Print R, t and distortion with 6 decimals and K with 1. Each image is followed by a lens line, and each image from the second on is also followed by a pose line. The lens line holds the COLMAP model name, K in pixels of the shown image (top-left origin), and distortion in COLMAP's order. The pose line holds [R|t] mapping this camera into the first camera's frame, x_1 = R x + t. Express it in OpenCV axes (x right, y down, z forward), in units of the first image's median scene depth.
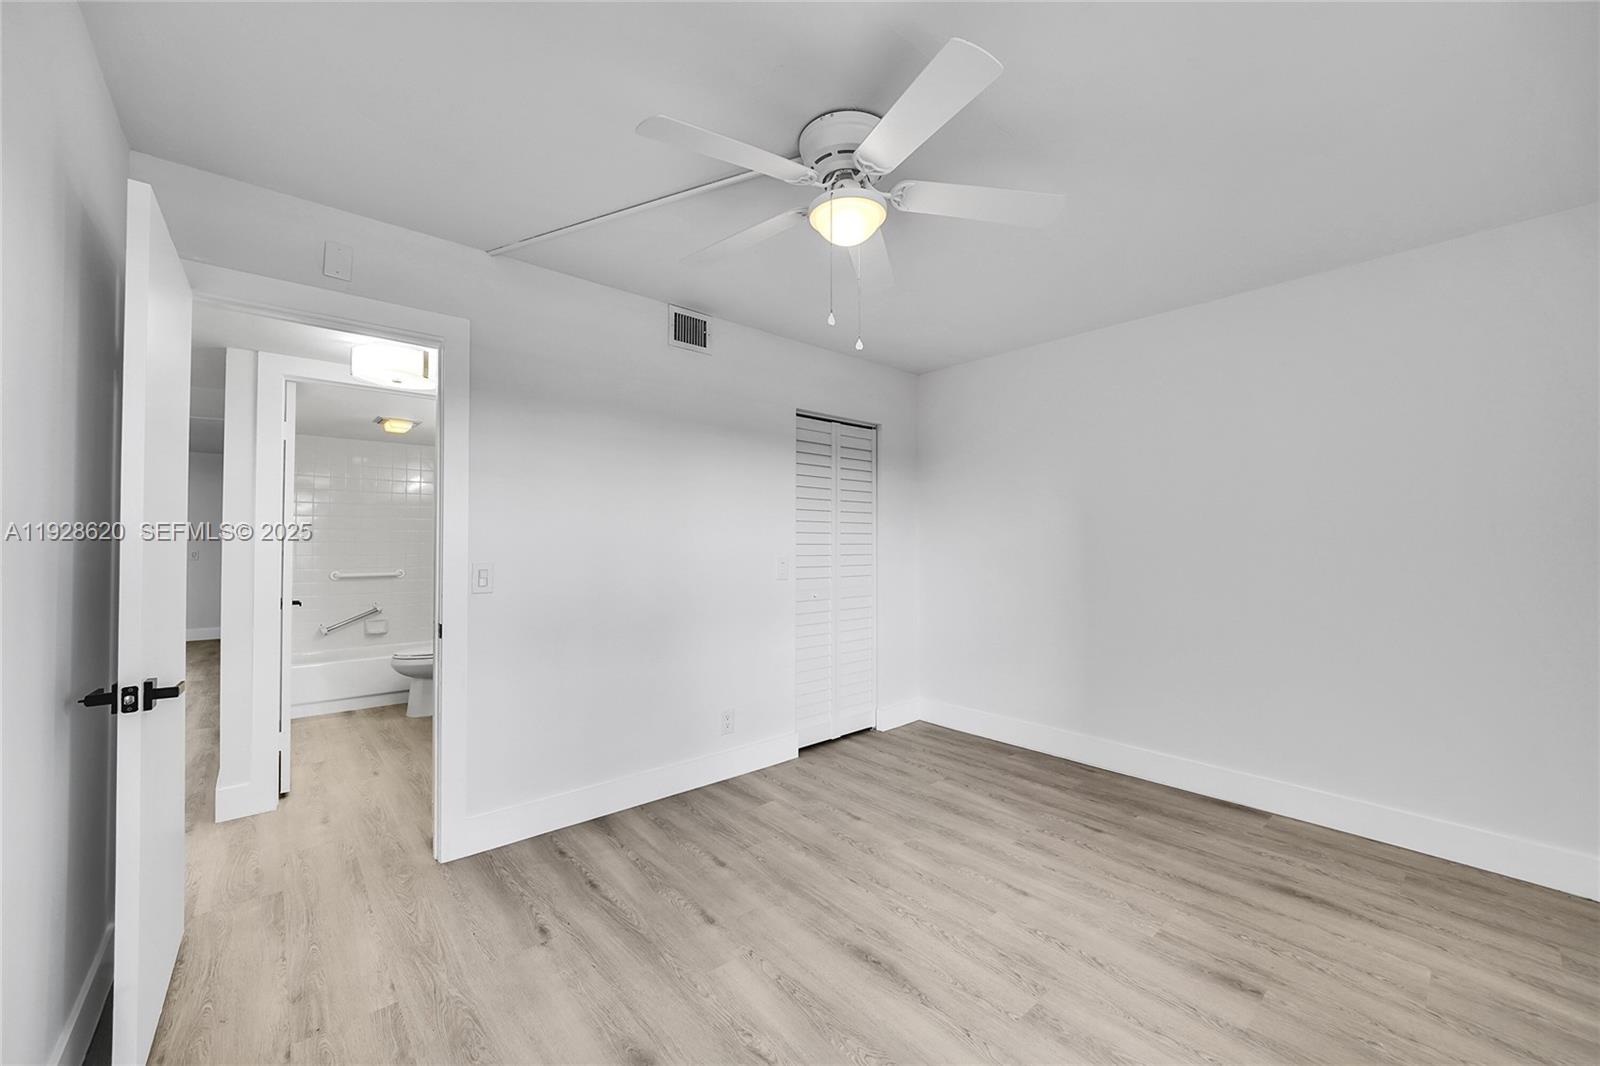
lens RADIAL K [[617.9, 0, 801.2], [0, 617.9, 534.4], [0, 0, 1]] dist [-0.010368, 0.002873]
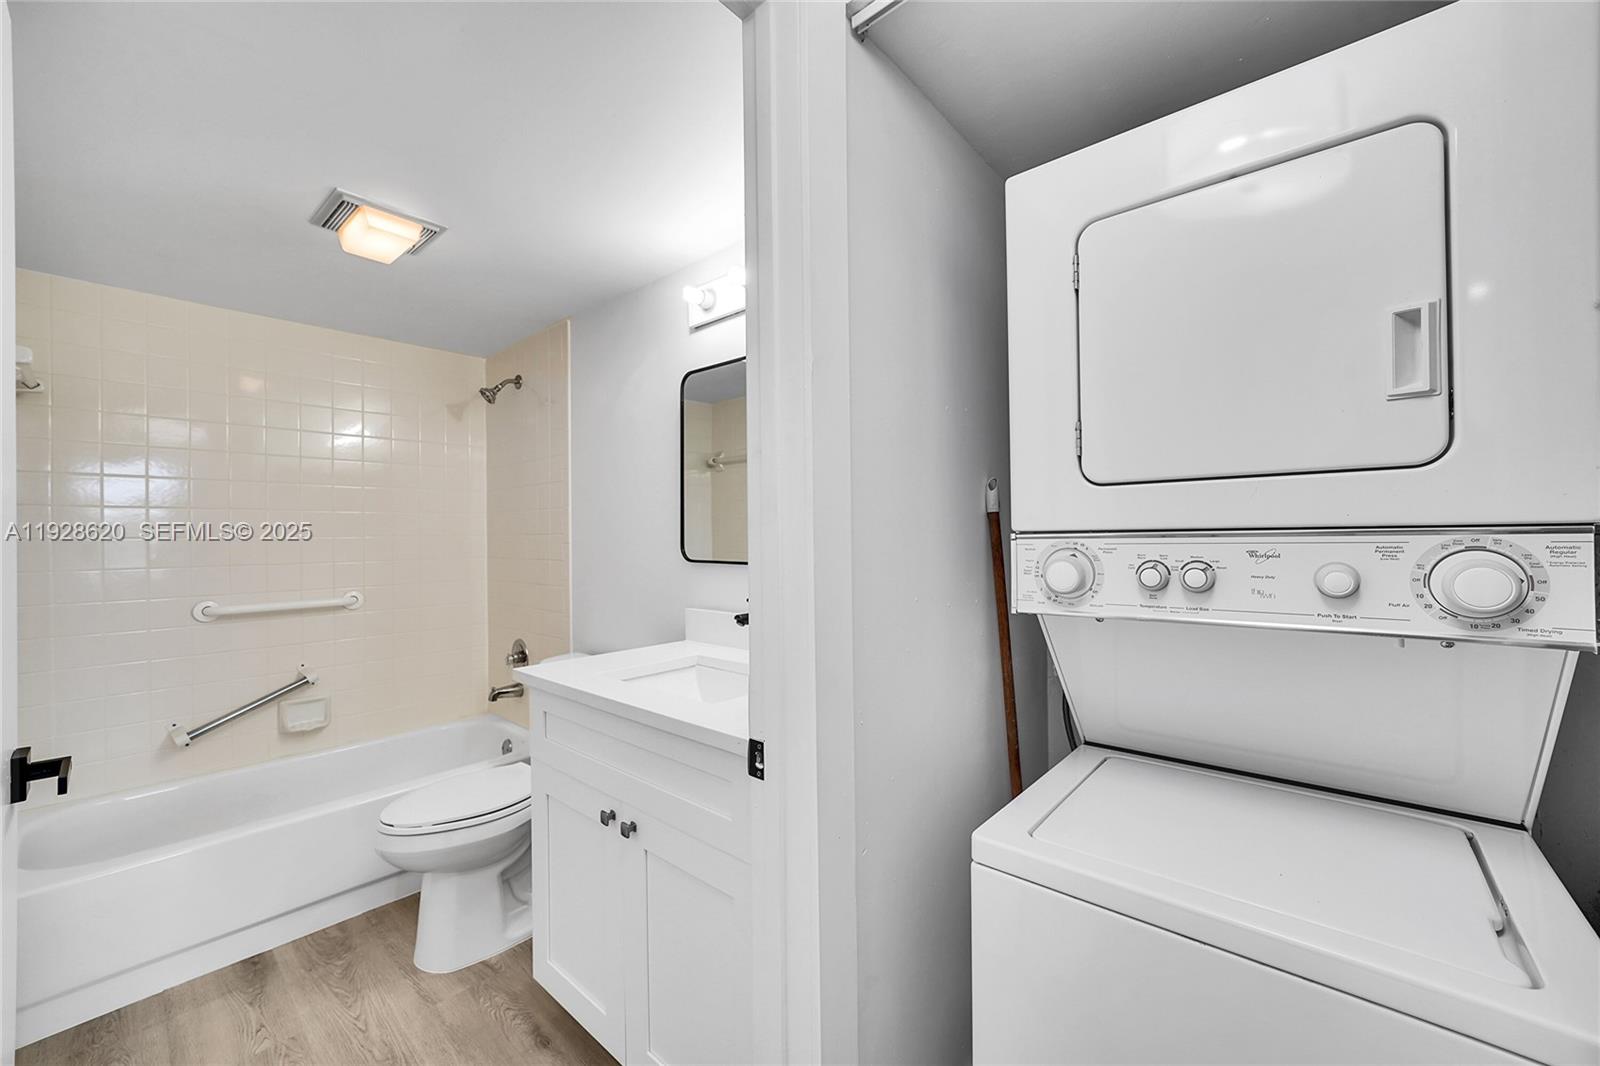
lens RADIAL K [[617.9, 0, 794.7], [0, 617.9, 539.2], [0, 0, 1]] dist [-0.010368, 0.002873]
pose [[0.991982, -0.008318, 0.126102, -0.105924], [0.006410, 0.999859, 0.015530, 0.002866], [-0.126214, -0.014597, 0.991896, 0.137210]]
